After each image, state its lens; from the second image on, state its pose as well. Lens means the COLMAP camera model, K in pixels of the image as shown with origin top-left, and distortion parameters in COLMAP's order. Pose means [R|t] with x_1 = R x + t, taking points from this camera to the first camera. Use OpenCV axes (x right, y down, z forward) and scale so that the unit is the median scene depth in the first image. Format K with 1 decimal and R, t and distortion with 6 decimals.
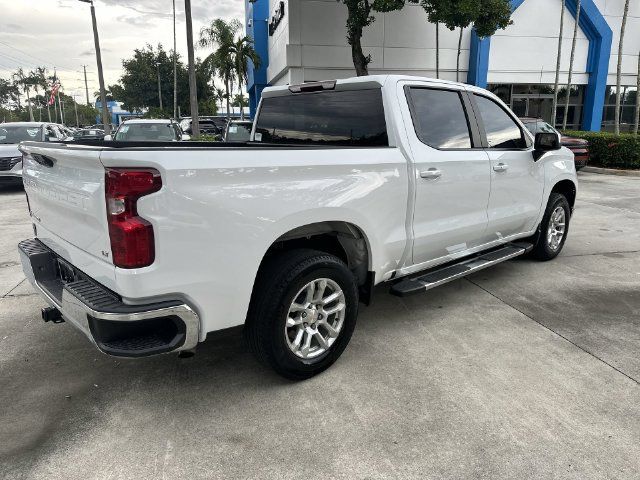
lens RADIAL K [[456.6, 0, 317.4], [0, 456.6, 232.6], [0, 0, 1]] dist [0.036632, -0.052807]
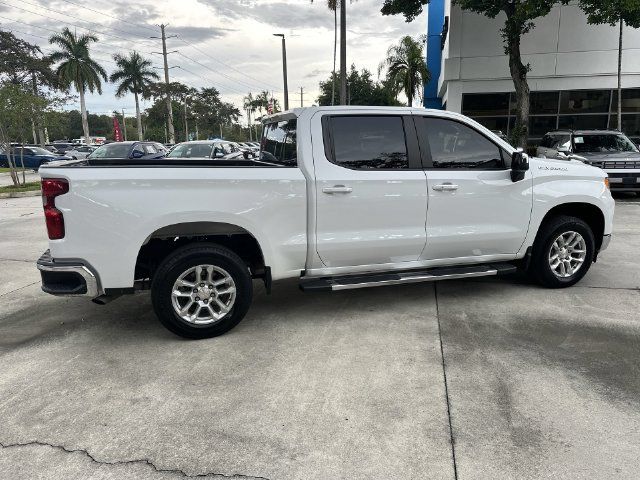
lens RADIAL K [[453.7, 0, 320.0], [0, 453.7, 240.0], [0, 0, 1]] dist [0.036824, -0.050986]
pose [[0.911651, 0.078908, -0.403319, 0.687765], [-0.082539, 0.996552, 0.008403, -0.008362], [0.402591, 0.025629, 0.915021, -0.066743]]
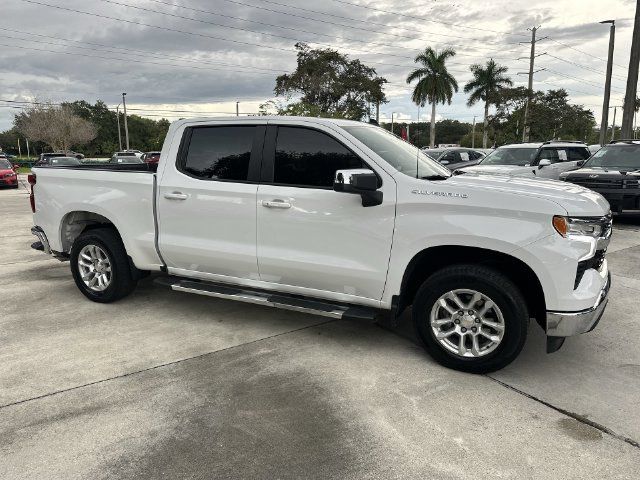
lens RADIAL K [[453.1, 0, 323.8], [0, 453.1, 239.4], [0, 0, 1]] dist [0.037765, -0.049057]
pose [[0.374335, 0.177220, -0.910201, 1.560810], [-0.202839, 0.973446, 0.106114, -0.230650], [0.904837, 0.144903, 0.400342, 0.896087]]
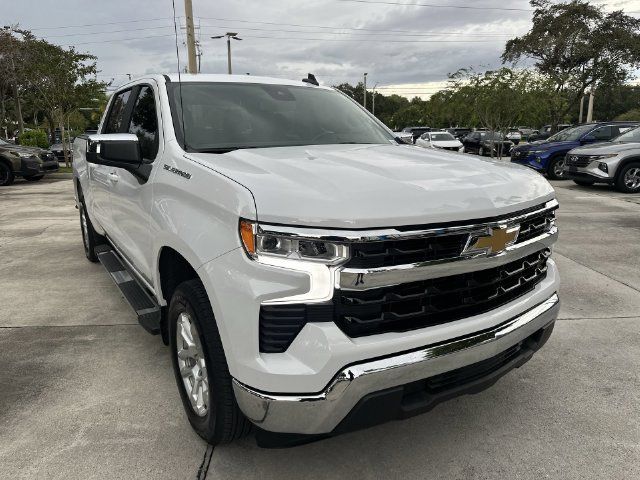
lens RADIAL K [[453.1, 0, 323.8], [0, 453.1, 239.4], [0, 0, 1]] dist [0.037765, -0.049057]
pose [[-0.164003, 0.232526, -0.958663, 1.386678], [-0.213550, 0.940408, 0.264631, -0.401625], [0.963068, 0.248123, -0.104574, 1.795269]]
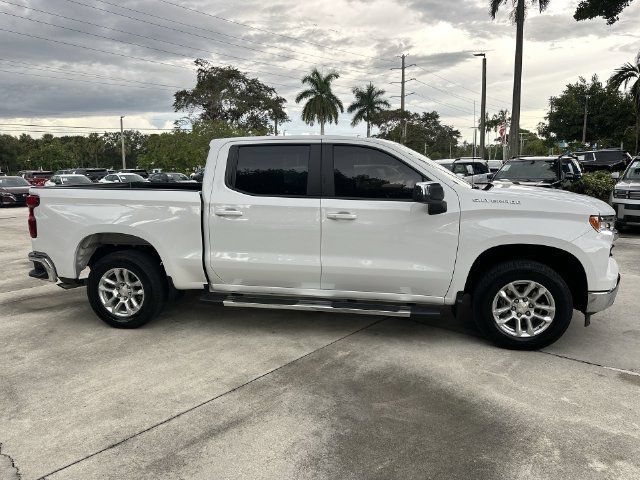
lens RADIAL K [[453.1, 0, 323.8], [0, 453.1, 239.4], [0, 0, 1]] dist [0.037765, -0.049057]
pose [[0.596494, 0.120391, -0.793537, 1.420003], [-0.165938, 0.985824, 0.024830, -0.133947], [0.785277, 0.116866, 0.608016, 0.460382]]
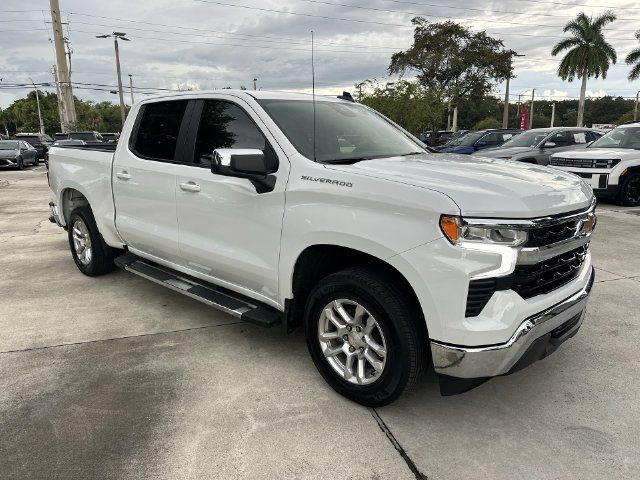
lens RADIAL K [[453.1, 0, 323.8], [0, 453.1, 239.4], [0, 0, 1]] dist [0.037765, -0.049057]
pose [[0.092669, 0.225487, -0.969829, 1.537540], [-0.216209, 0.955337, 0.201458, -0.331747], [0.971939, 0.191017, 0.137282, 1.399789]]
